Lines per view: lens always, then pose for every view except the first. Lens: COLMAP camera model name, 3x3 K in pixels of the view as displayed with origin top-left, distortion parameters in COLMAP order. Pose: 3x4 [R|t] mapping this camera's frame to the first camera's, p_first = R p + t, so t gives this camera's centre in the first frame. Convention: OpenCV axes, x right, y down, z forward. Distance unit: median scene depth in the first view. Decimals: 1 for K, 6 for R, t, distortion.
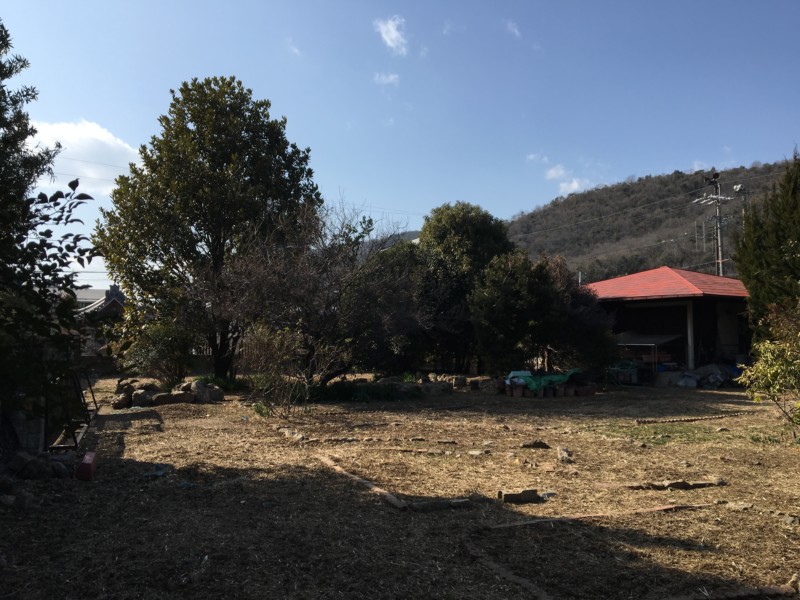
lens RADIAL K [[665.2, 0, 397.3], [0, 665.2, 299.6], [0, 0, 1]] dist [0.019544, -0.000491]
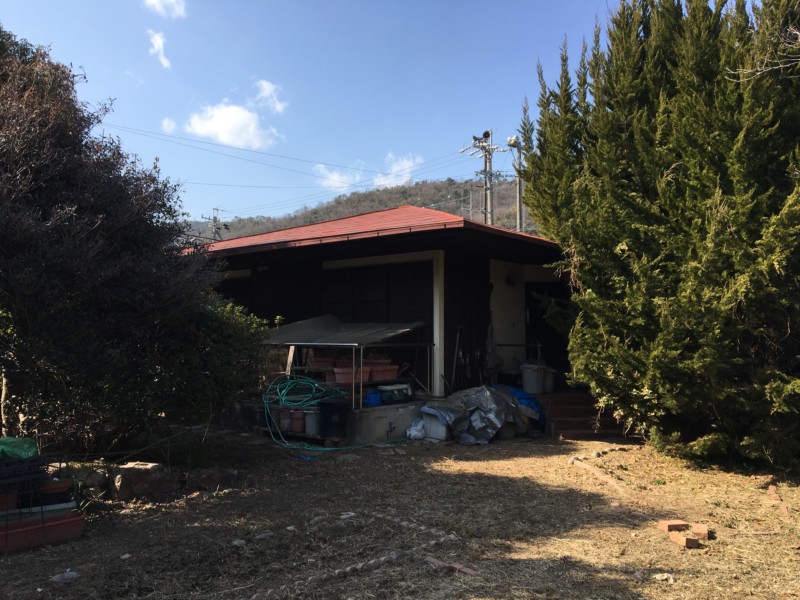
lens RADIAL K [[665.2, 0, 400.7], [0, 665.2, 299.5], [0, 0, 1]] dist [0.019544, -0.000491]
pose [[0.946653, 0.023242, 0.321416, 0.263181], [-0.024986, 0.999687, 0.001301, 0.036034], [-0.321285, -0.009263, 0.946937, 0.566410]]
